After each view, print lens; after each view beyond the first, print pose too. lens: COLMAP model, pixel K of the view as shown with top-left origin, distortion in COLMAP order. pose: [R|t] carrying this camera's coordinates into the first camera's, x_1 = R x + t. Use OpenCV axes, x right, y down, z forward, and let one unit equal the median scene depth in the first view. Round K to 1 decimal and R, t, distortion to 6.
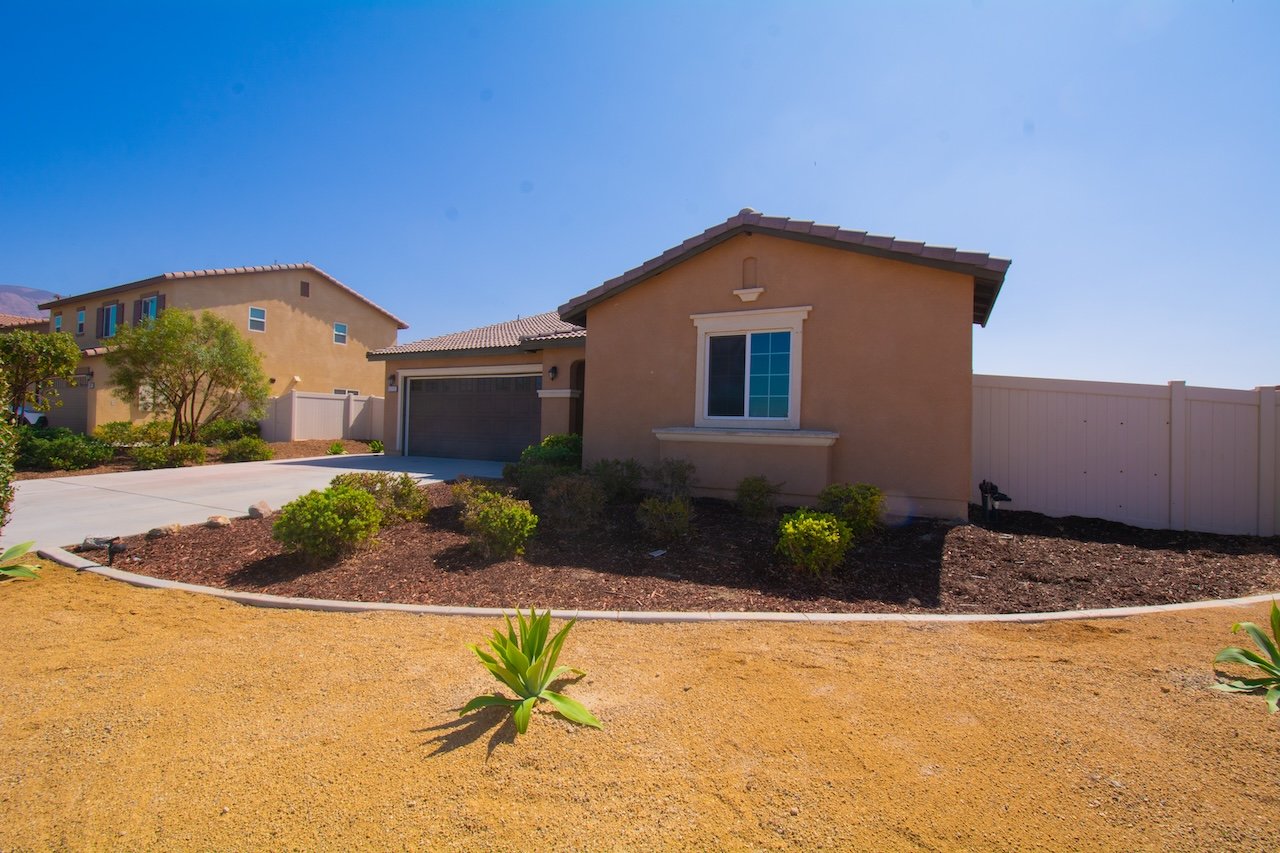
lens RADIAL K [[556.9, 0, 641.6], [0, 556.9, 428.1], [0, 0, 1]] dist [0.004978, -0.015055]
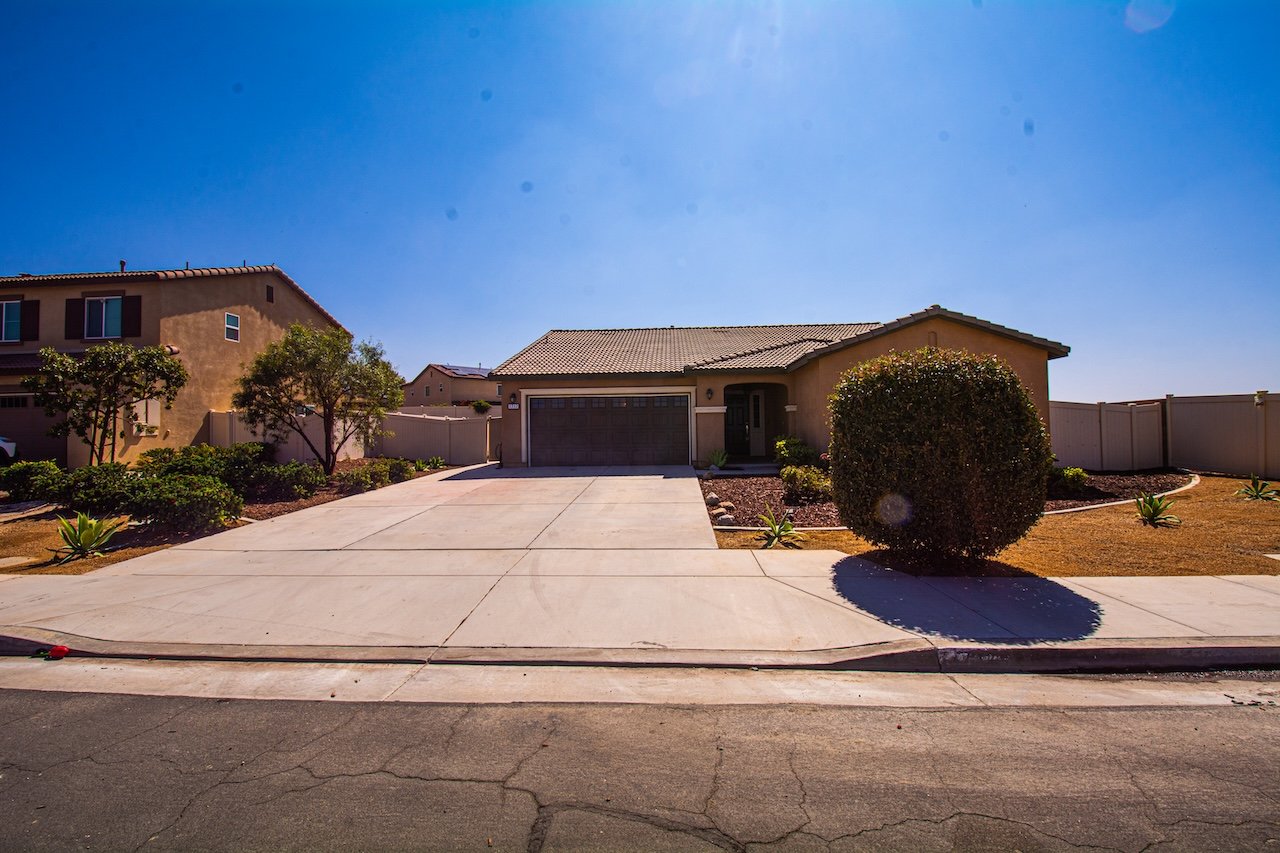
lens RADIAL K [[556.9, 0, 638.1], [0, 556.9, 426.7], [0, 0, 1]] dist [0.004978, -0.015055]
pose [[0.907194, -0.028353, 0.419756, -1.324243], [0.034179, 0.999395, -0.006364, -0.029199], [-0.419322, 0.020120, 0.907615, -0.179940]]
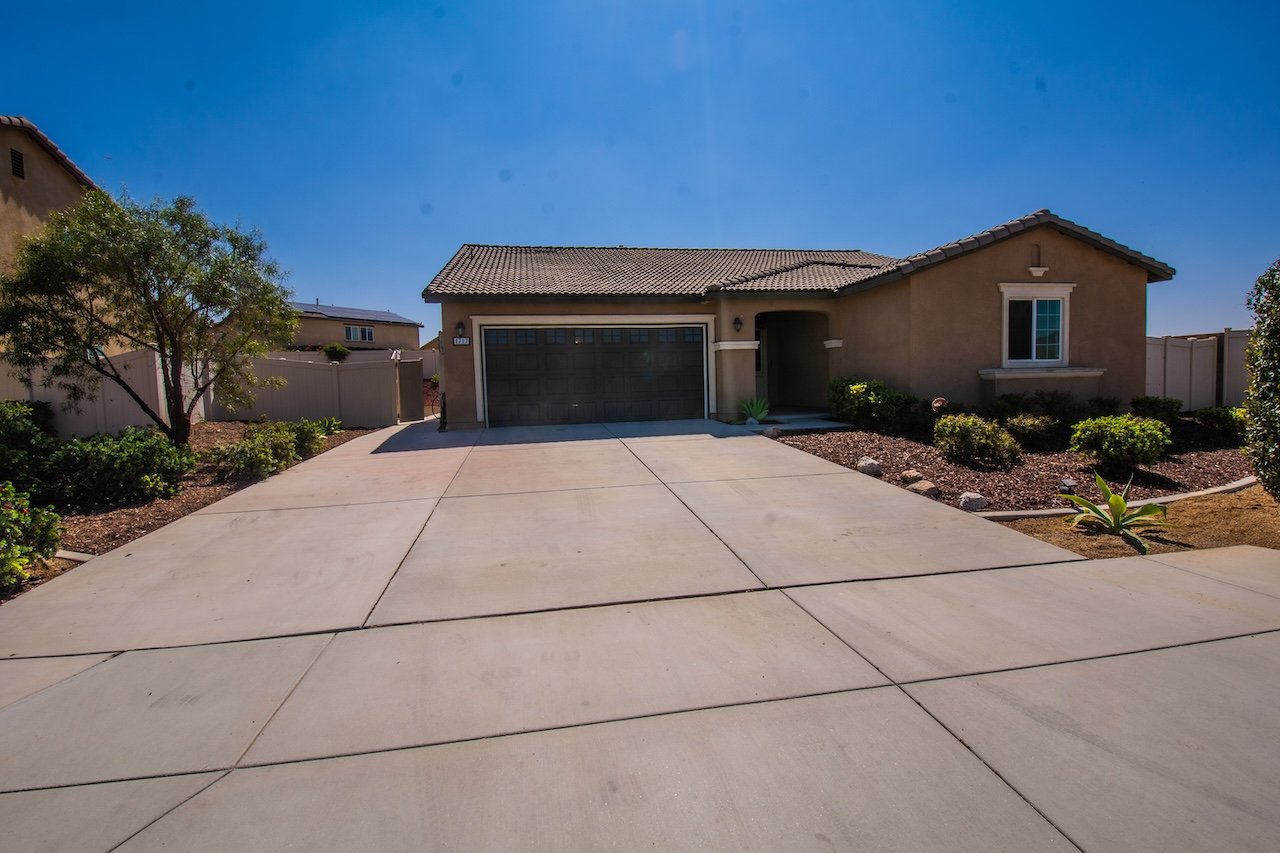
lens RADIAL K [[606.6, 0, 637.0], [0, 606.6, 422.6], [0, 0, 1]] dist [-0.004007, -0.007235]
pose [[0.784928, -0.082090, 0.614125, -1.492829], [0.045990, 0.996169, 0.074377, -0.020178], [-0.617878, -0.030137, 0.785697, 0.401100]]
